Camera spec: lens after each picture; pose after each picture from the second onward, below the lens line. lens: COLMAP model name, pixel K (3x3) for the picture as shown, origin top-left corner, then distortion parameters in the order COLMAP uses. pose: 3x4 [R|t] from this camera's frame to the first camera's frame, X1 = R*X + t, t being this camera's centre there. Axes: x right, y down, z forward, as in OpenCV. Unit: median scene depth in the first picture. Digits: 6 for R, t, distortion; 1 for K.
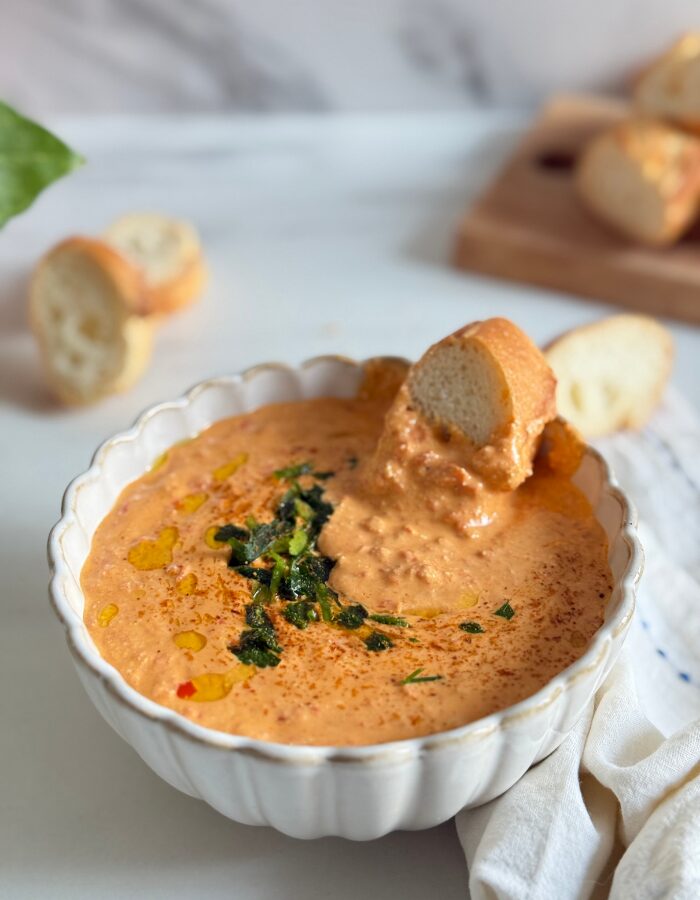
lens RADIAL K [[1446.4, 0, 353.0], [0, 1446.4, 442.4], [0, 0, 1]] dist [-0.034159, 0.000000]
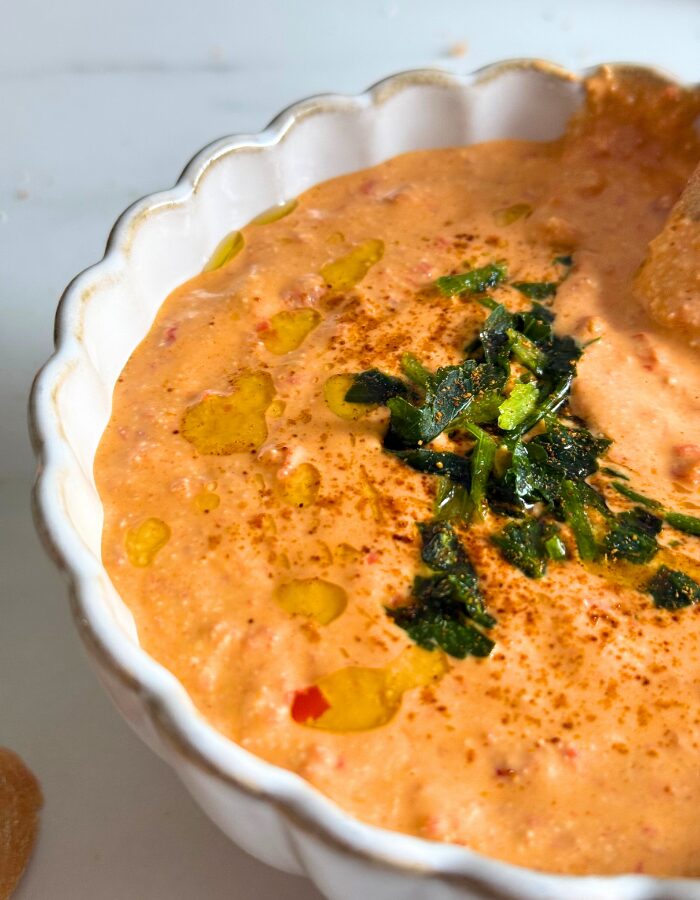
lens RADIAL K [[1627.5, 0, 386.1], [0, 1627.5, 428.8], [0, 0, 1]] dist [0.106556, 0.000000]
pose [[0.999336, 0.022667, 0.028524, -0.102841], [-0.025802, 0.993049, 0.114840, 0.009030], [-0.025723, -0.115499, 0.992974, 0.422508]]
